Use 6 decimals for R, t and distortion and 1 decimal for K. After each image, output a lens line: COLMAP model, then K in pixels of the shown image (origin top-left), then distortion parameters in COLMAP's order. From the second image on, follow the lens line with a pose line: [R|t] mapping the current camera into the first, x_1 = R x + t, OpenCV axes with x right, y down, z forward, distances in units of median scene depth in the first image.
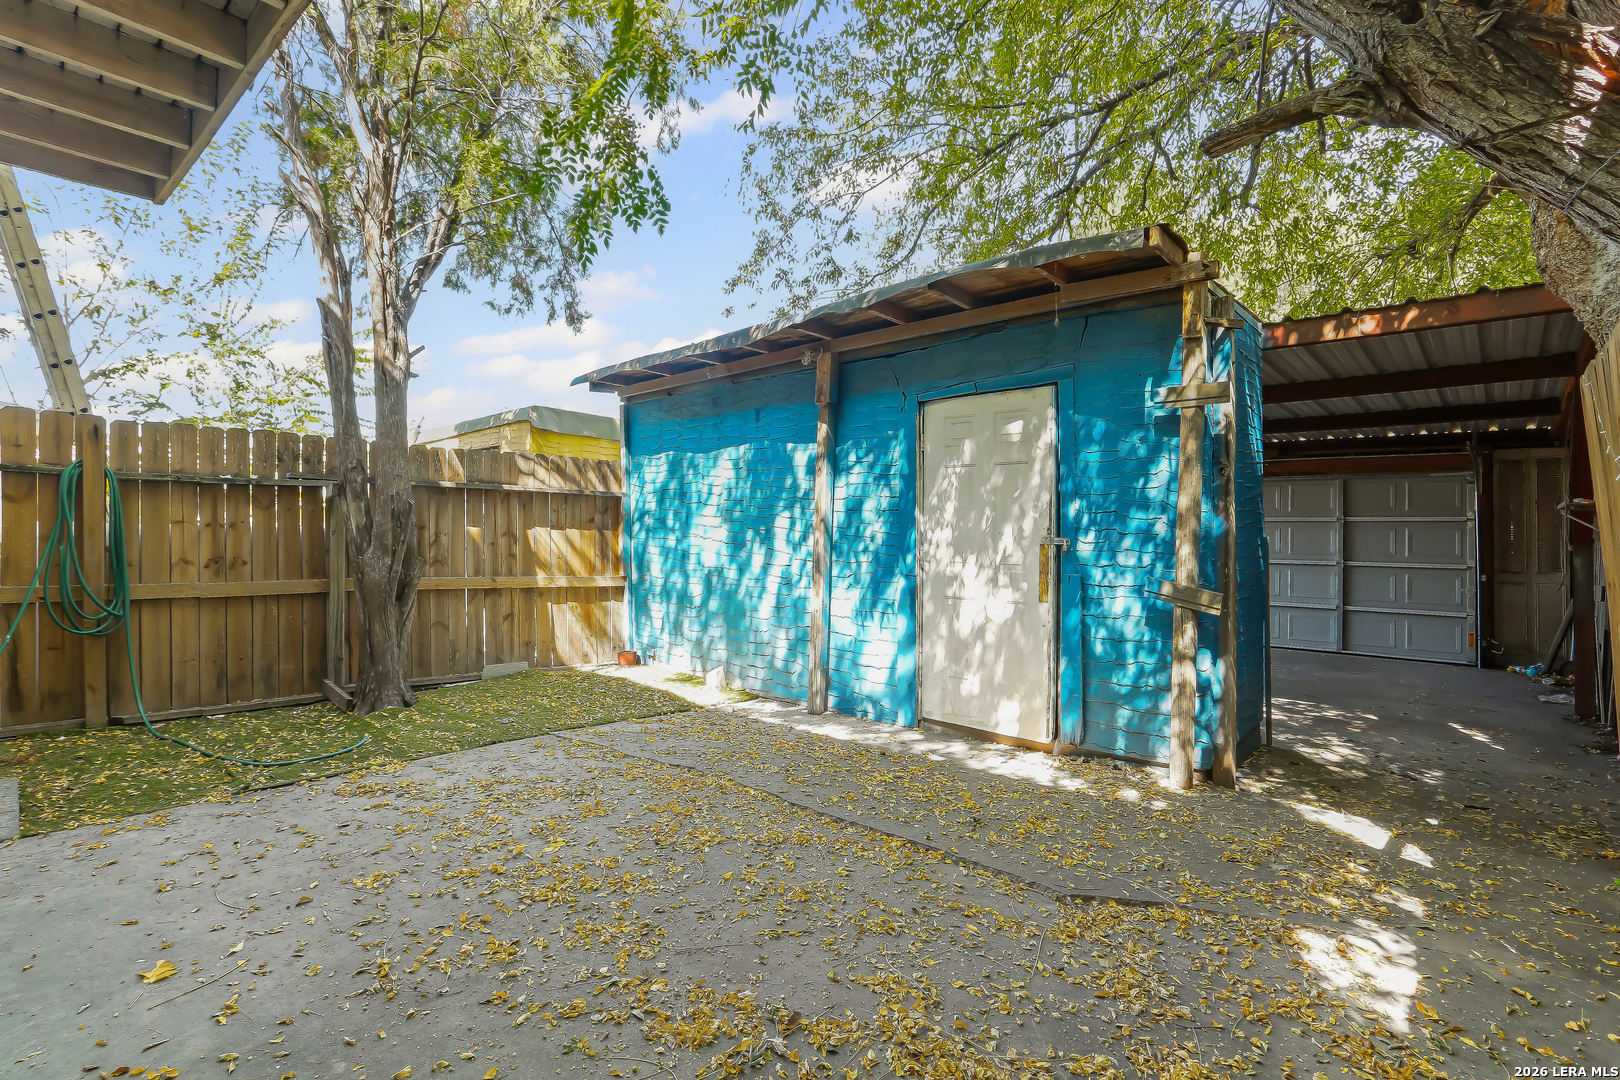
lens RADIAL K [[786.4, 0, 809.7], [0, 786.4, 531.4], [0, 0, 1]] dist [0.004477, 0.003777]
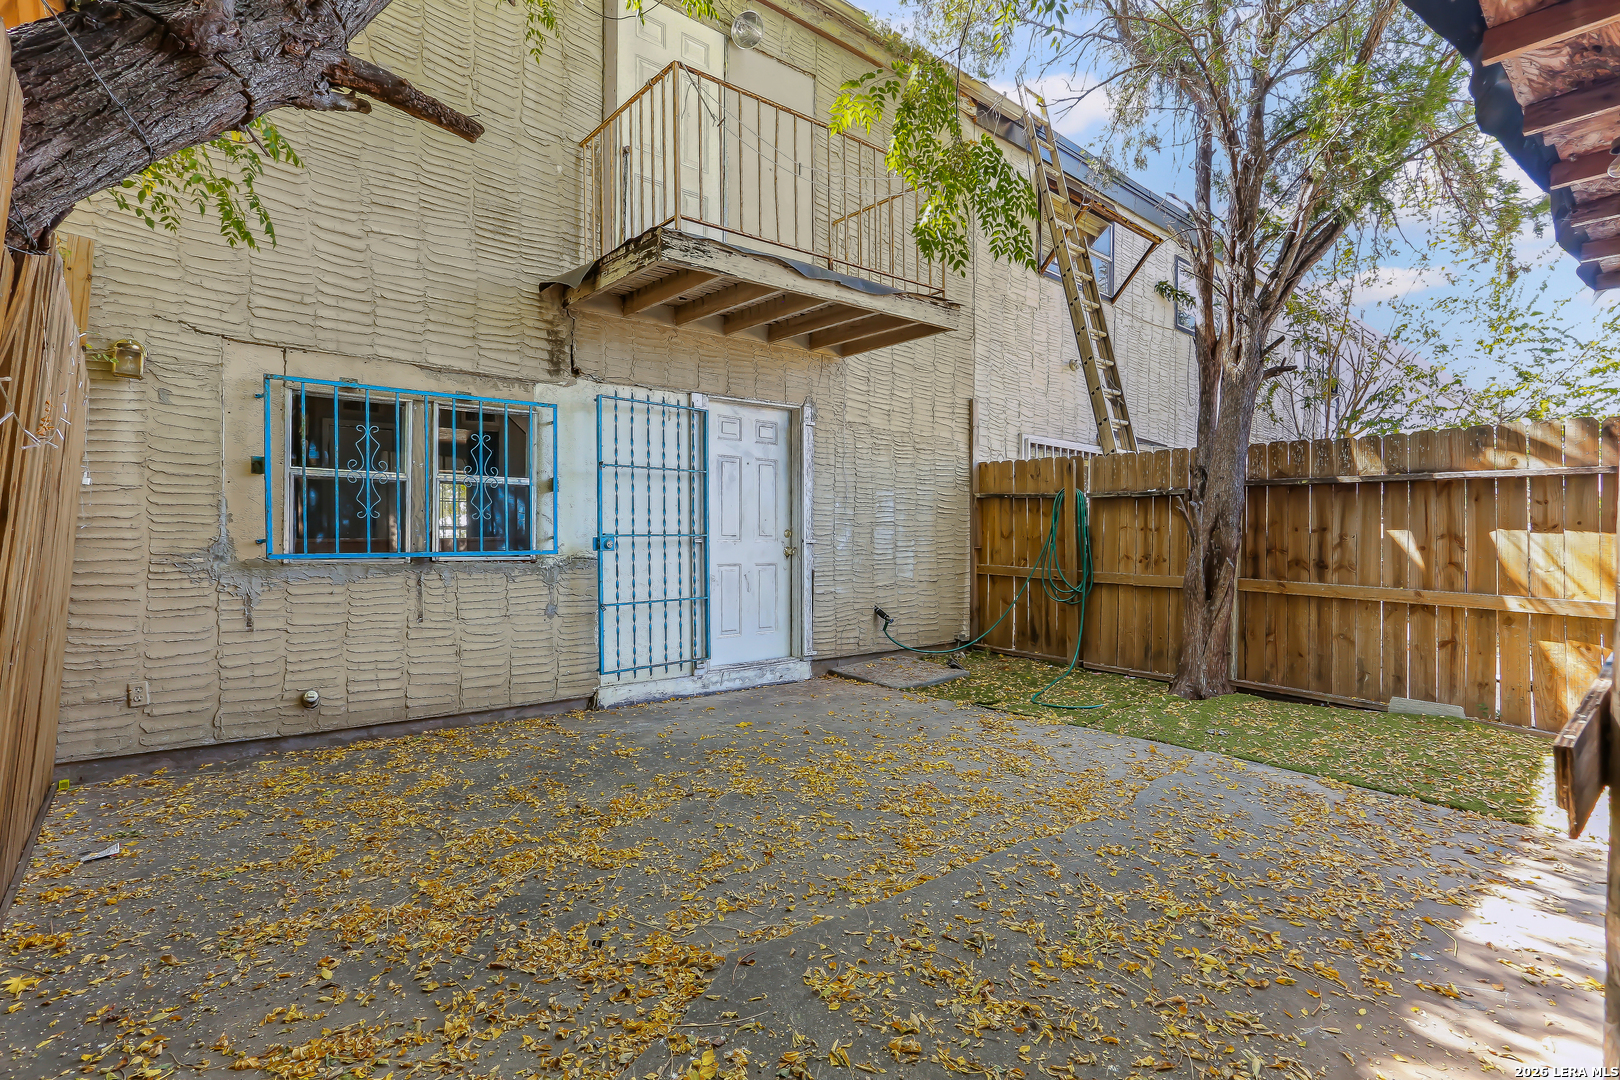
lens RADIAL K [[840.5, 0, 809.6], [0, 840.5, 544.3], [0, 0, 1]] dist [0.000518, 0.000006]
pose [[-0.095804, 0.001842, -0.995399, 0.517597], [-0.003693, 0.999991, 0.002206, 0.012386], [0.995393, 0.003887, -0.095796, 0.479849]]
